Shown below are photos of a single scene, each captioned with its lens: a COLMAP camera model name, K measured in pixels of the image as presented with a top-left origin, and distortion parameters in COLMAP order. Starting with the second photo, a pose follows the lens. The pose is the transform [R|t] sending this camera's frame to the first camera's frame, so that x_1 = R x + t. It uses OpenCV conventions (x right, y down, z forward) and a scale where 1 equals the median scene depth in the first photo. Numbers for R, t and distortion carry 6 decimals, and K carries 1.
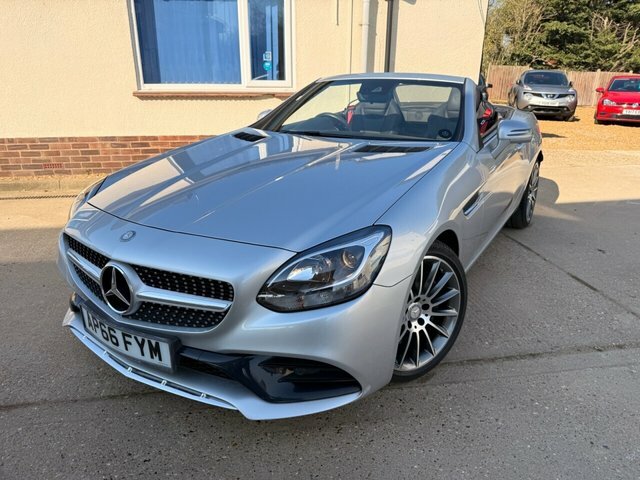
lens RADIAL K [[456.1, 0, 320.7], [0, 456.1, 239.2], [0, 0, 1]] dist [0.035989, -0.045382]
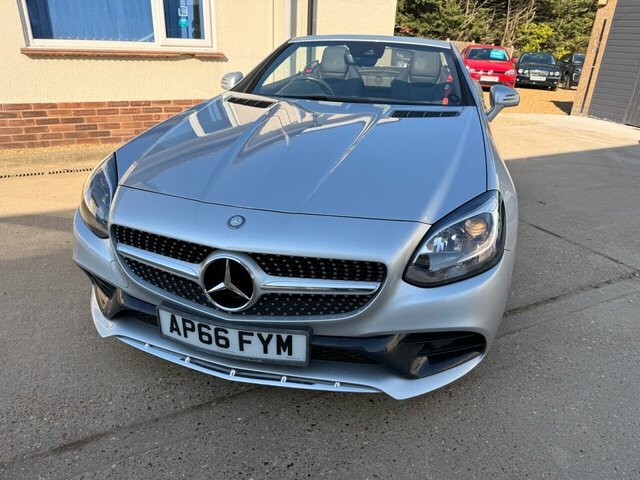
lens RADIAL K [[456.1, 0, 320.8], [0, 456.1, 242.6], [0, 0, 1]] dist [0.035989, -0.045382]
pose [[0.954372, -0.093770, 0.283516, -0.419550], [0.071963, 0.993658, 0.086401, -0.023621], [-0.289820, -0.062056, 0.955067, 0.109015]]
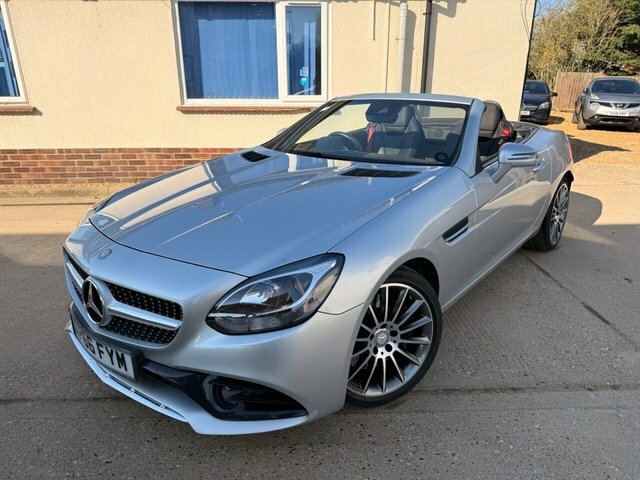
lens RADIAL K [[456.1, 0, 323.2], [0, 456.1, 239.7], [0, 0, 1]] dist [0.035989, -0.045382]
pose [[0.991107, 0.036434, -0.127979, 0.190816], [-0.037913, 0.999239, -0.009138, -0.041210], [0.127549, 0.013909, 0.991735, -0.015370]]
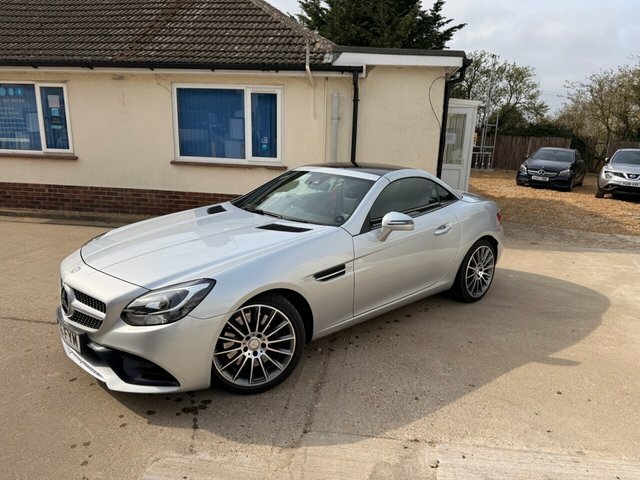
lens RADIAL K [[456.1, 0, 320.9], [0, 456.1, 241.6], [0, 0, 1]] dist [0.035989, -0.045382]
pose [[0.960632, 0.084296, -0.264726, 0.719001], [-0.115657, 0.987704, -0.105184, -0.027723], [0.252605, 0.131660, 0.958570, -0.329537]]
